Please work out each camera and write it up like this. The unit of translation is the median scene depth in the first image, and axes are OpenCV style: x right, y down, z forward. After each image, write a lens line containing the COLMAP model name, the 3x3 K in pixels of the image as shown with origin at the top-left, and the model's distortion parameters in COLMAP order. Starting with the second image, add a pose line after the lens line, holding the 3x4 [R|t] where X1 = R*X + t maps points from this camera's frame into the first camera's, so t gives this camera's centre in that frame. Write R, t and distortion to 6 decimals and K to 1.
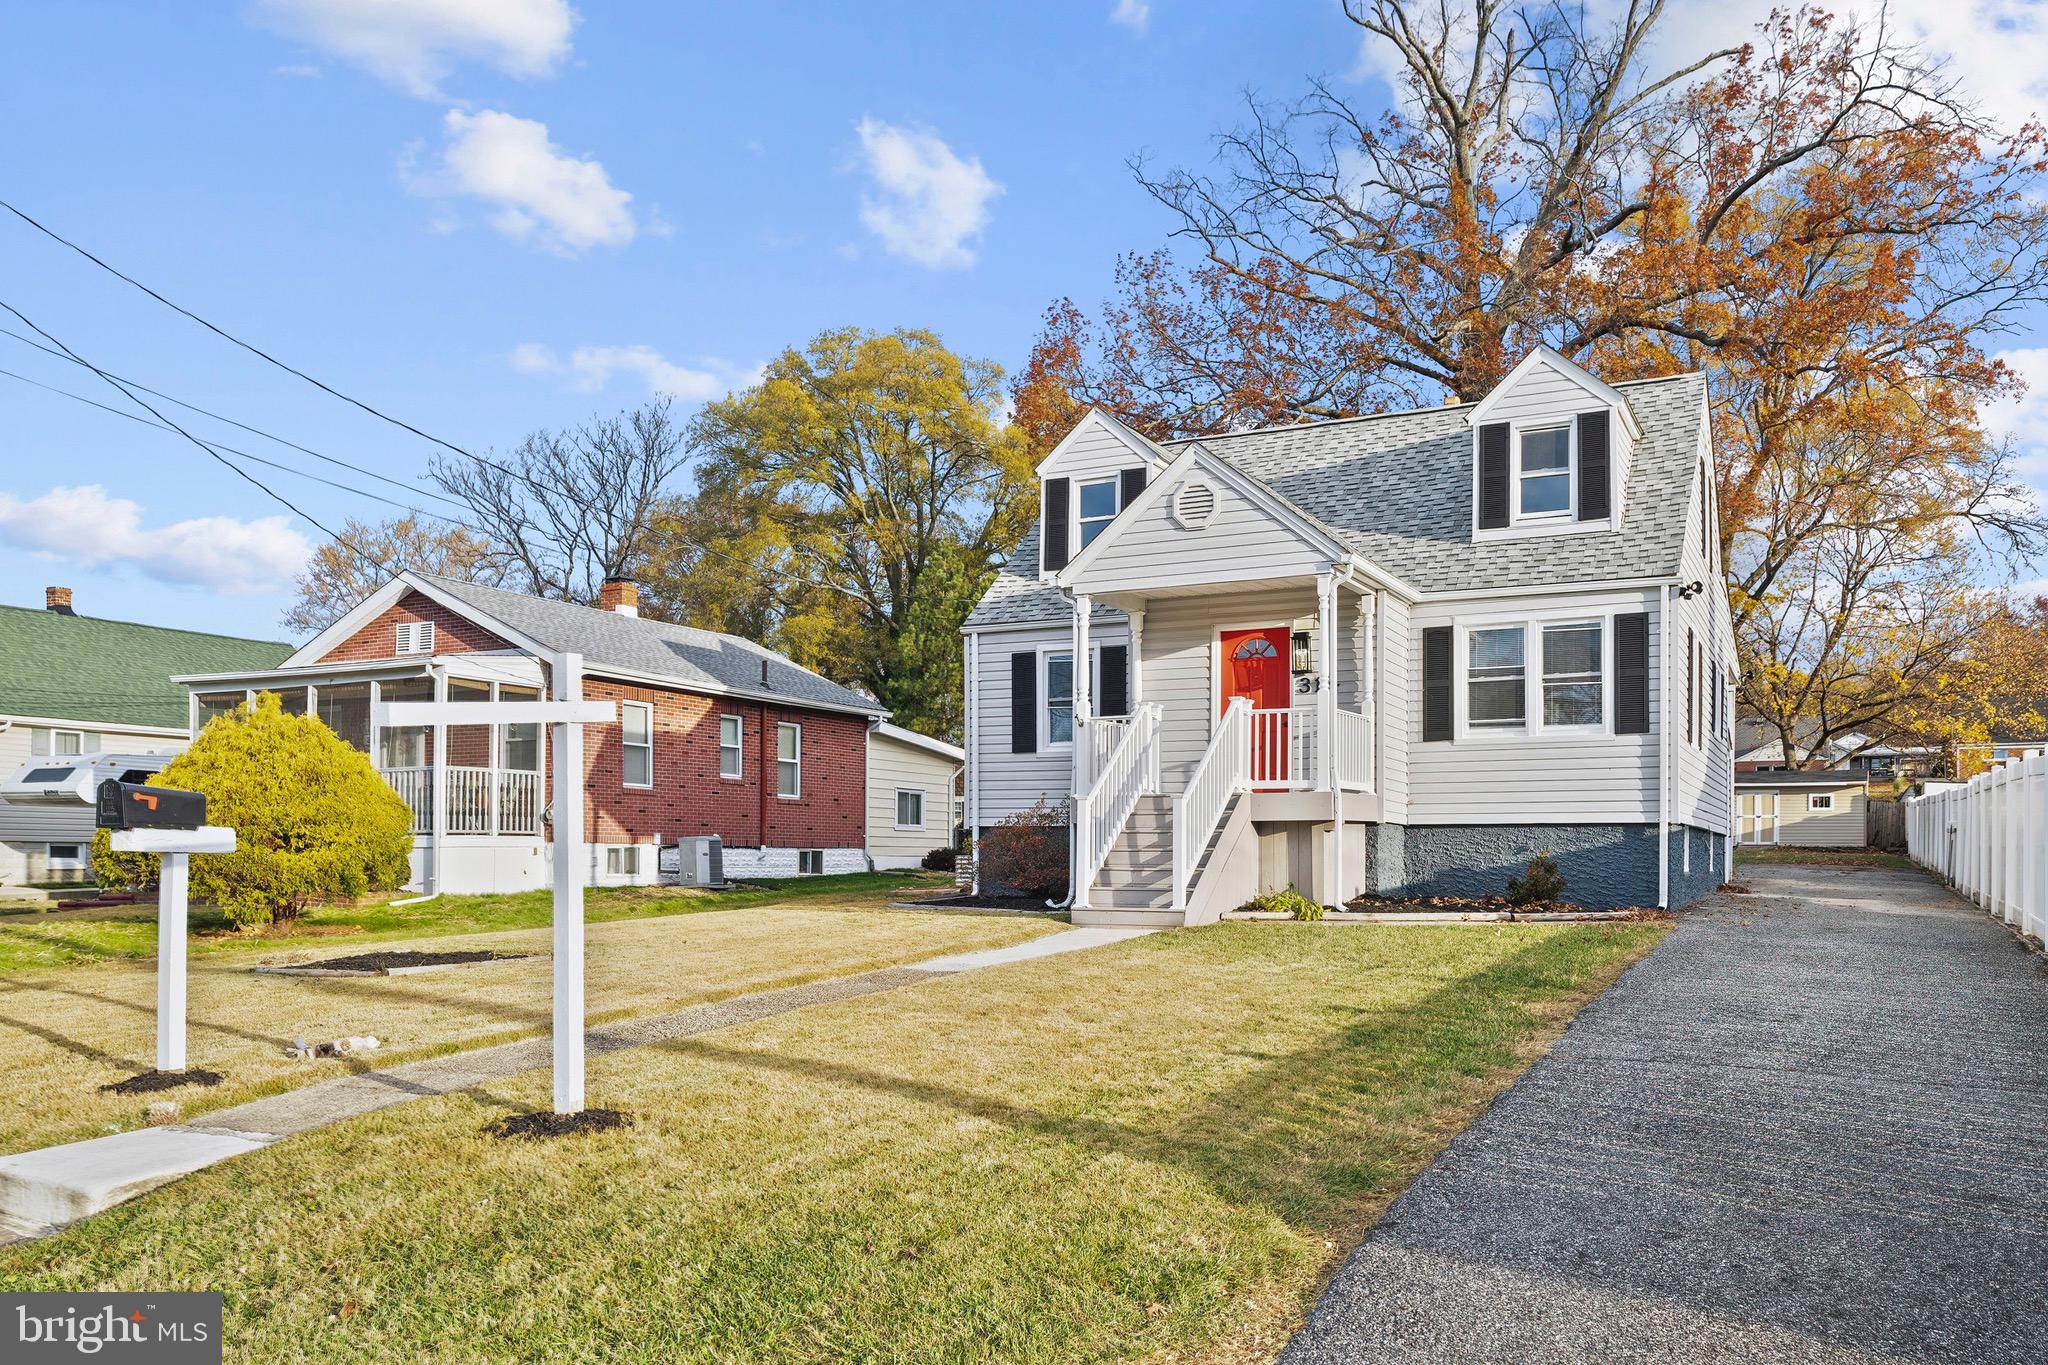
lens RADIAL K [[1599.6, 0, 1024.0], [0, 1599.6, 762.6], [0, 0, 1]] dist [0.000611, 0.000624]
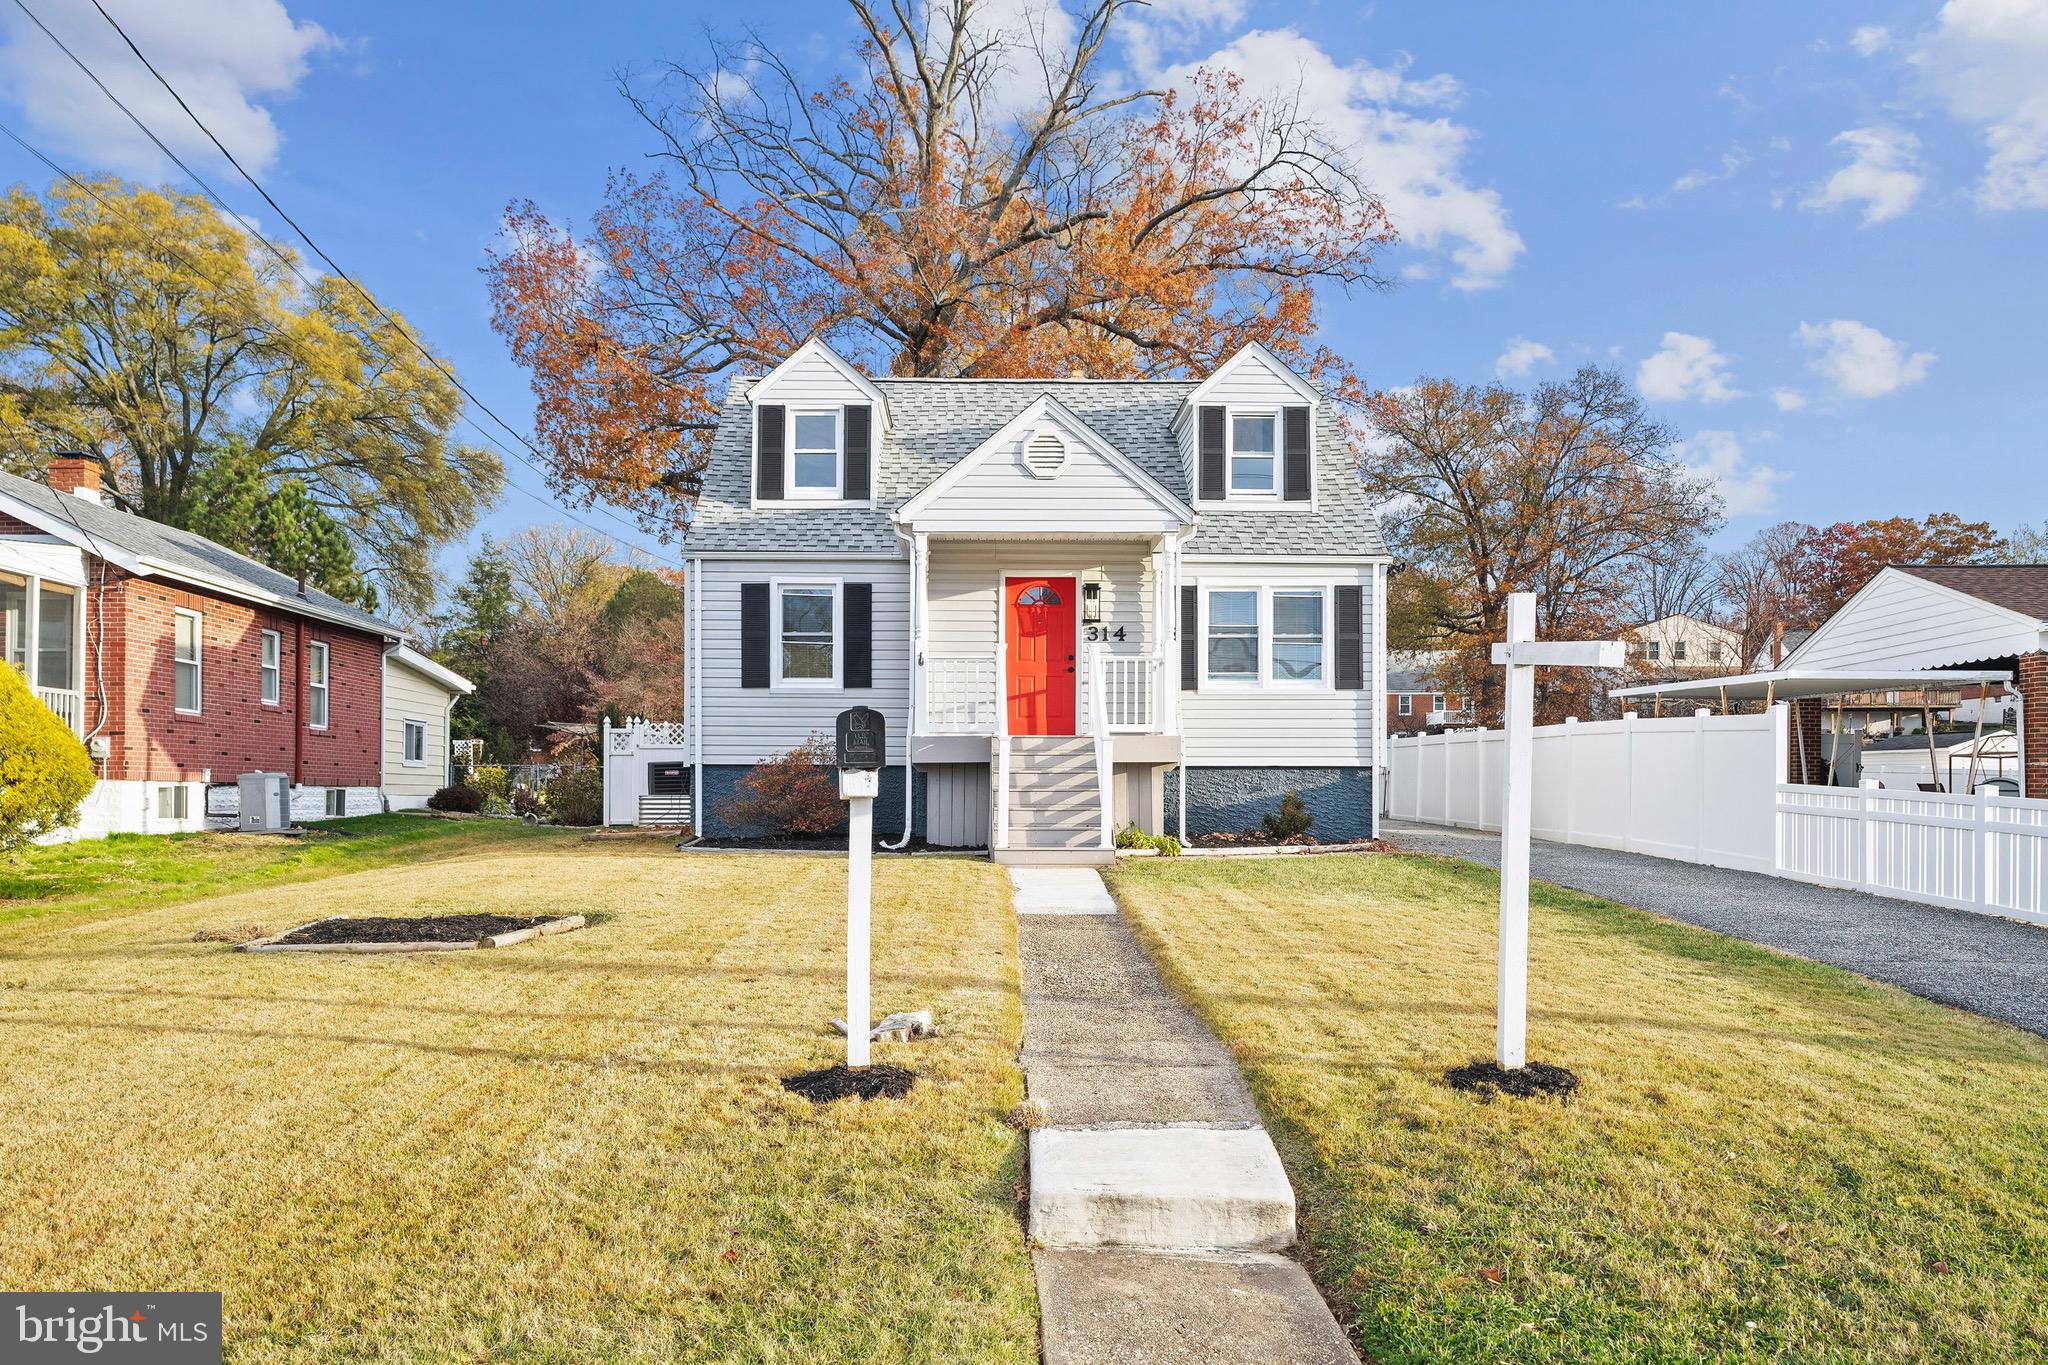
lens RADIAL K [[1574.6, 0, 1027.5], [0, 1574.6, 711.2], [0, 0, 1]] dist [-0.000407, -0.003786]
pose [[0.873206, 0.023595, 0.486780, -0.346473], [-0.026784, 0.999641, -0.000408, 0.004121], [-0.486615, -0.012682, 0.873525, 0.105392]]
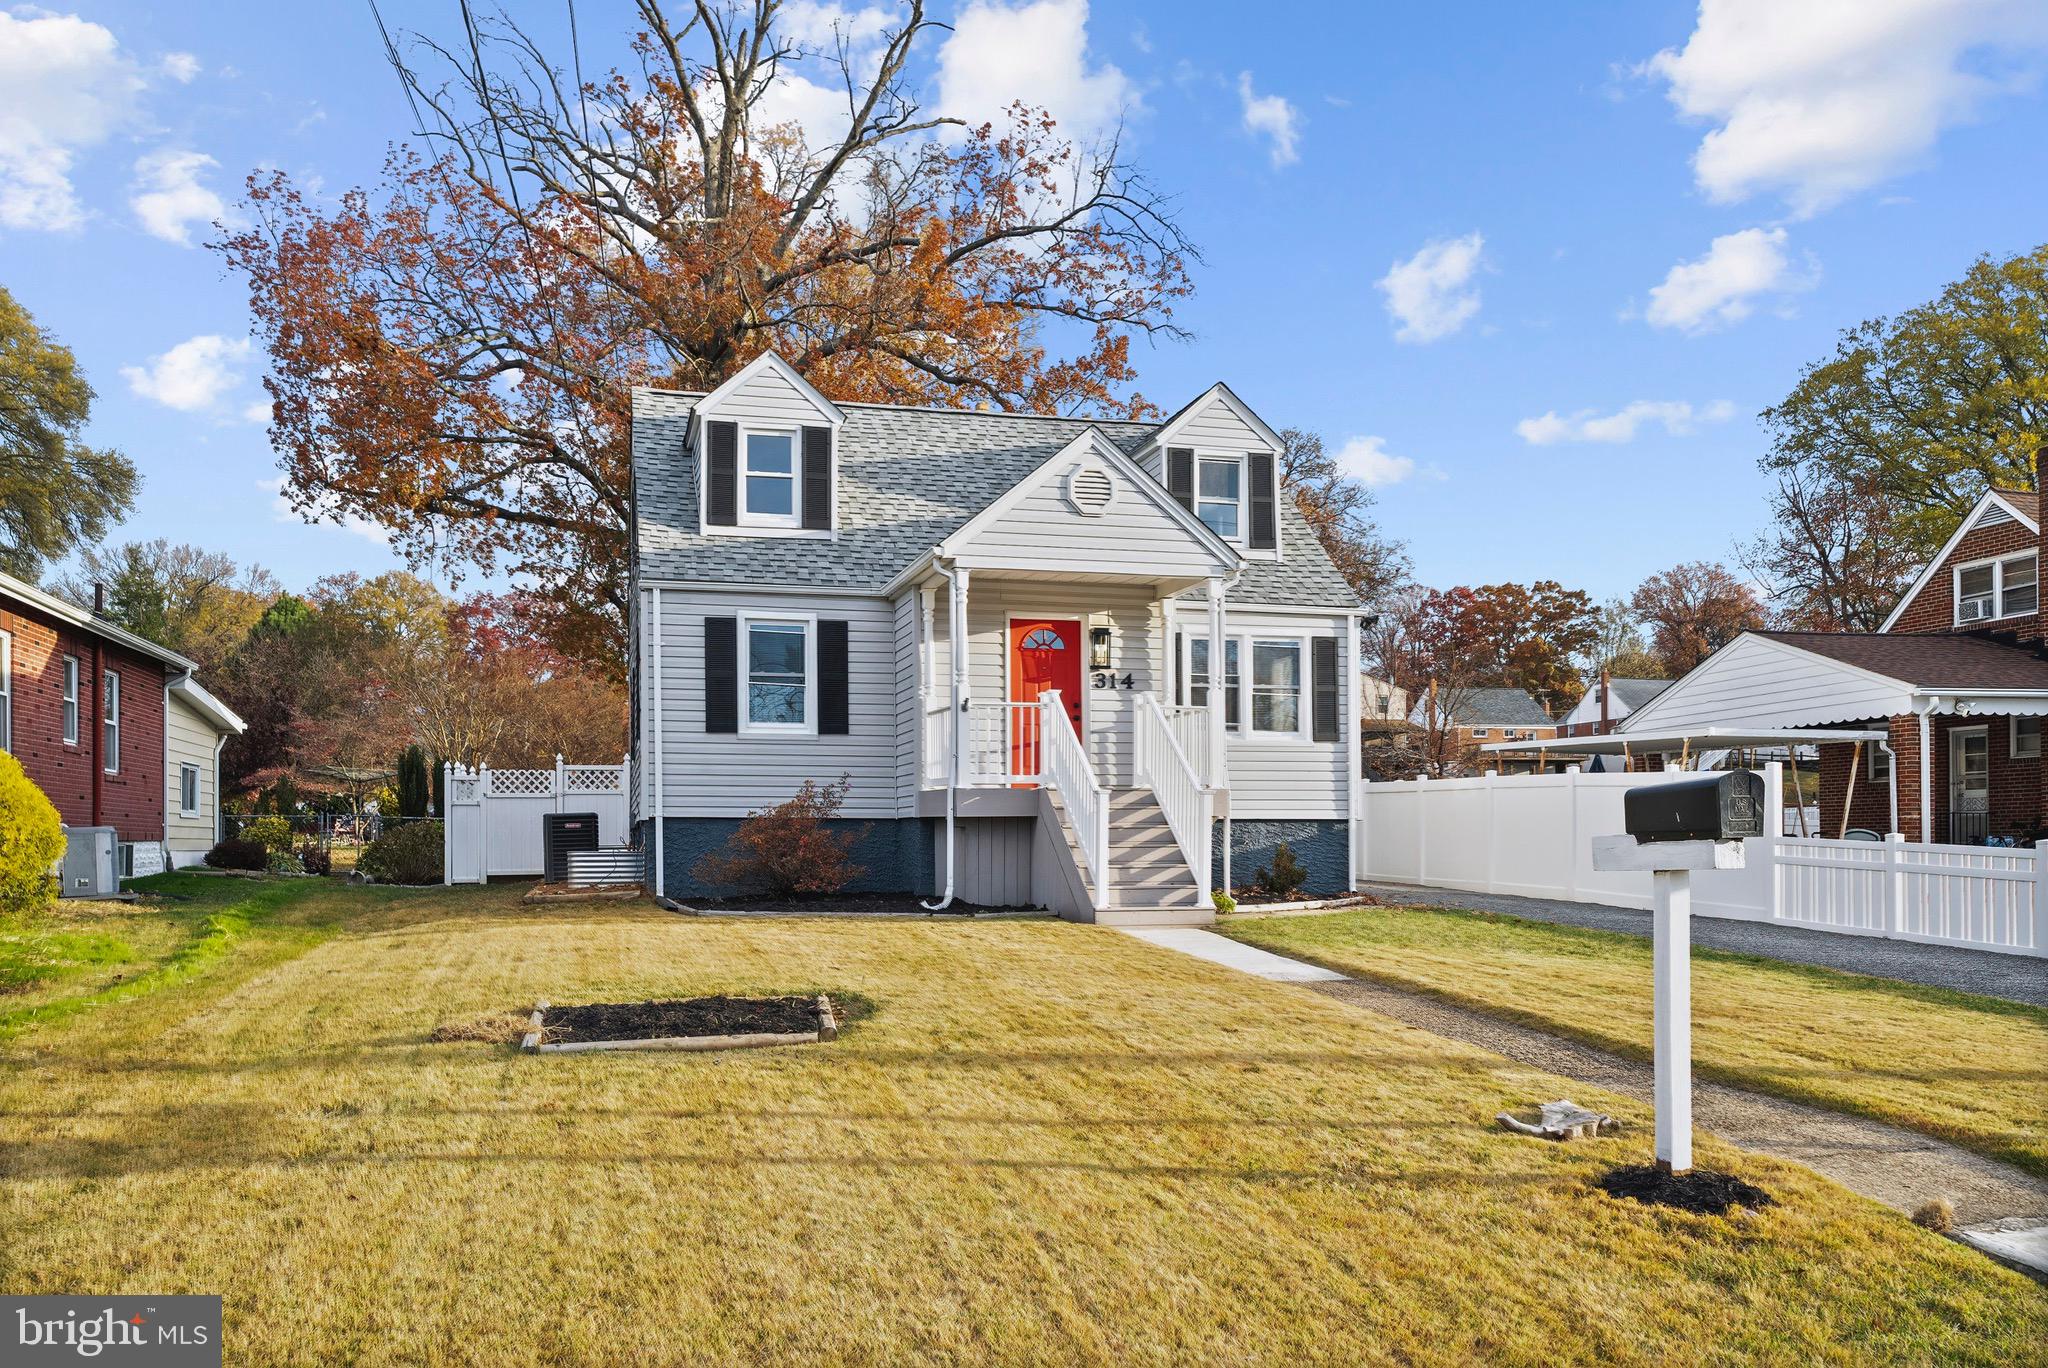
lens RADIAL K [[1599.6, 0, 1024.0], [0, 1599.6, 764.1], [0, 0, 1]] dist [0.000611, 0.000624]
pose [[0.737674, 0.027511, 0.674596, -0.508480], [-0.034668, 0.999395, -0.002847, 0.008276], [-0.674266, -0.021287, 0.738182, 0.270709]]
